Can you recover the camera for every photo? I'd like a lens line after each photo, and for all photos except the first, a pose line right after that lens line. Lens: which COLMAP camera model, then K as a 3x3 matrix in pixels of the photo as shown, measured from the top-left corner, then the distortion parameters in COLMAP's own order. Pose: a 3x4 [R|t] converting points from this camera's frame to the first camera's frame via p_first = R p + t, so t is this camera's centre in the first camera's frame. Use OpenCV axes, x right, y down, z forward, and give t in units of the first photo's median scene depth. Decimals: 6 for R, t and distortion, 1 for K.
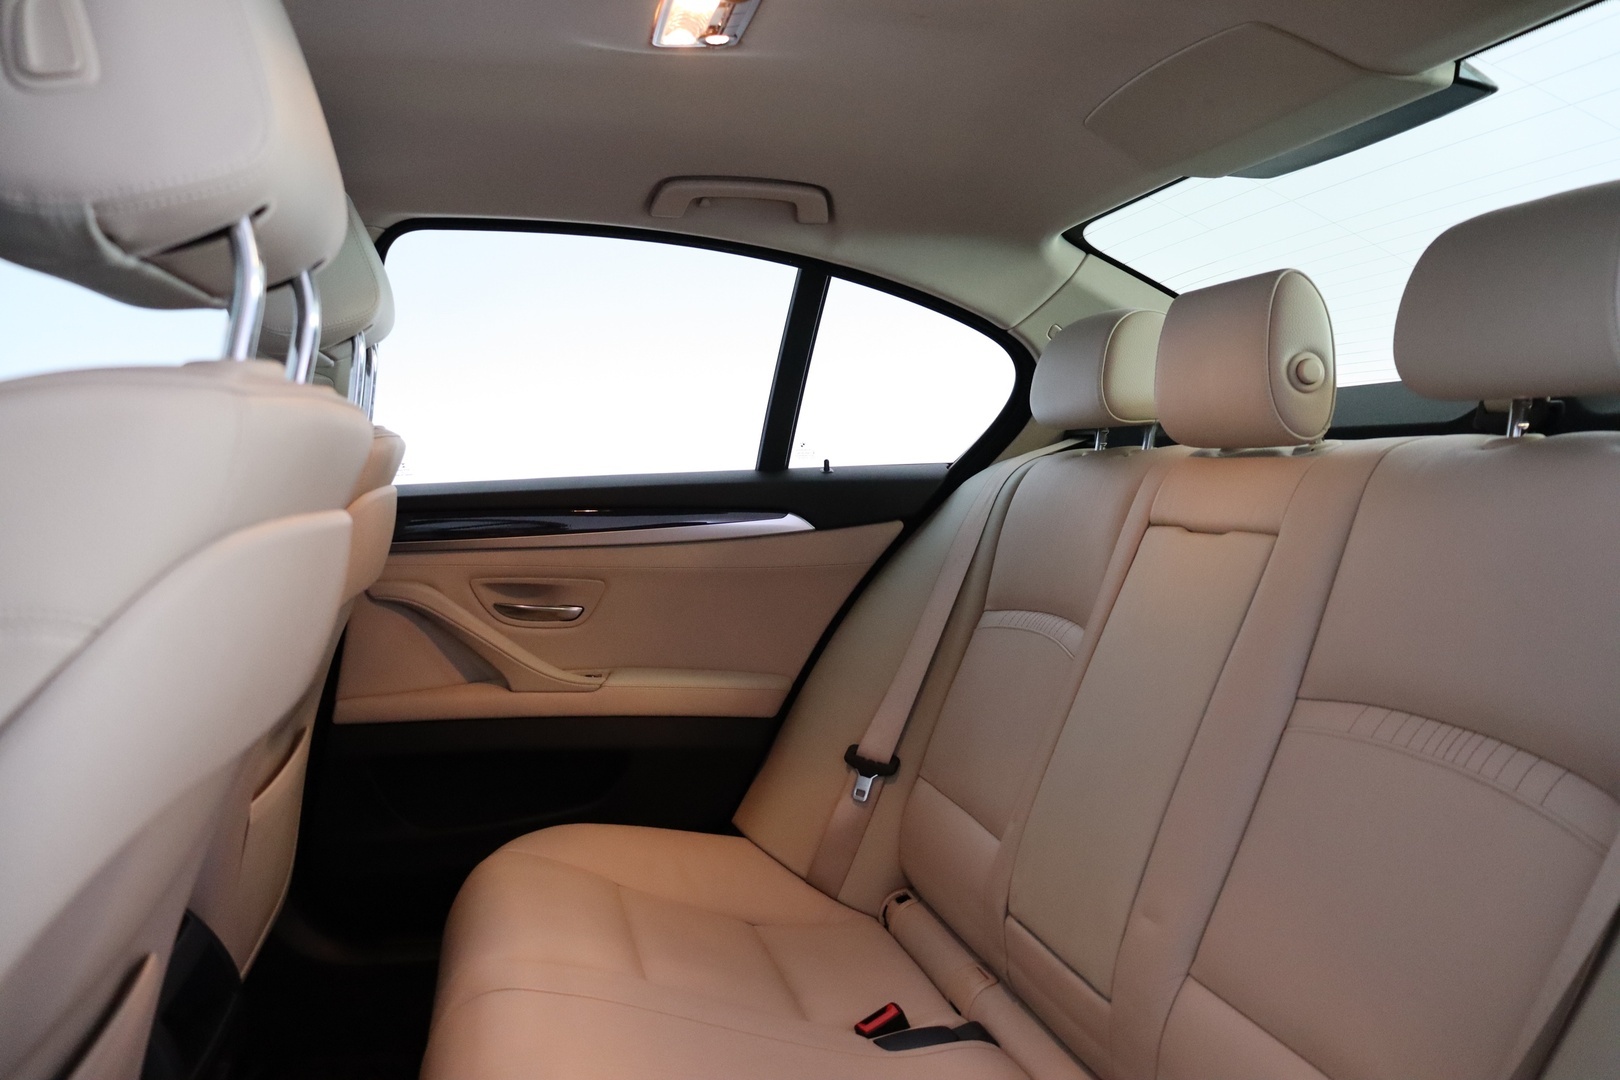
lens RADIAL K [[1393.8, 0, 810.0], [0, 1393.8, 540.0], [0, 0, 1]] dist [-0.085984, 0.006267]
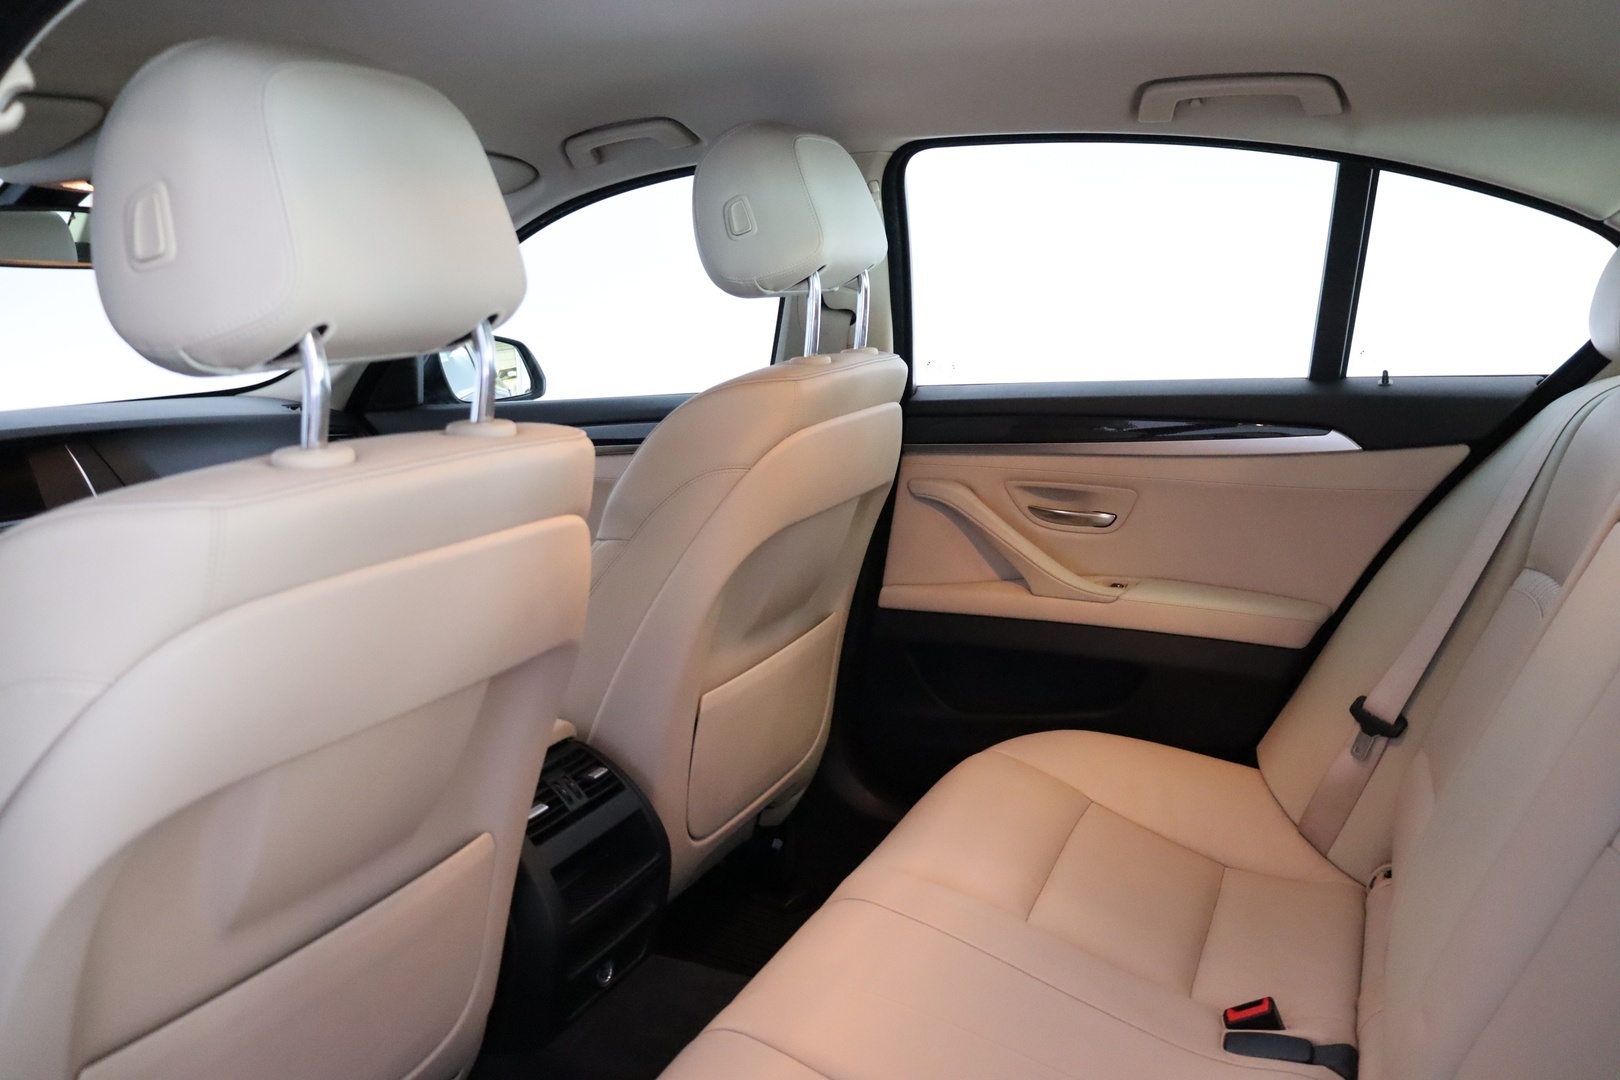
lens RADIAL K [[1433.4, 0, 836.8], [0, 1433.4, 536.4], [0, 0, 1]] dist [-0.077819, 0.010458]
pose [[0.819395, 0.091382, -0.565899, 0.257417], [-0.009234, 0.989188, 0.146365, -0.085760], [0.573155, -0.114706, 0.811379, 0.064820]]
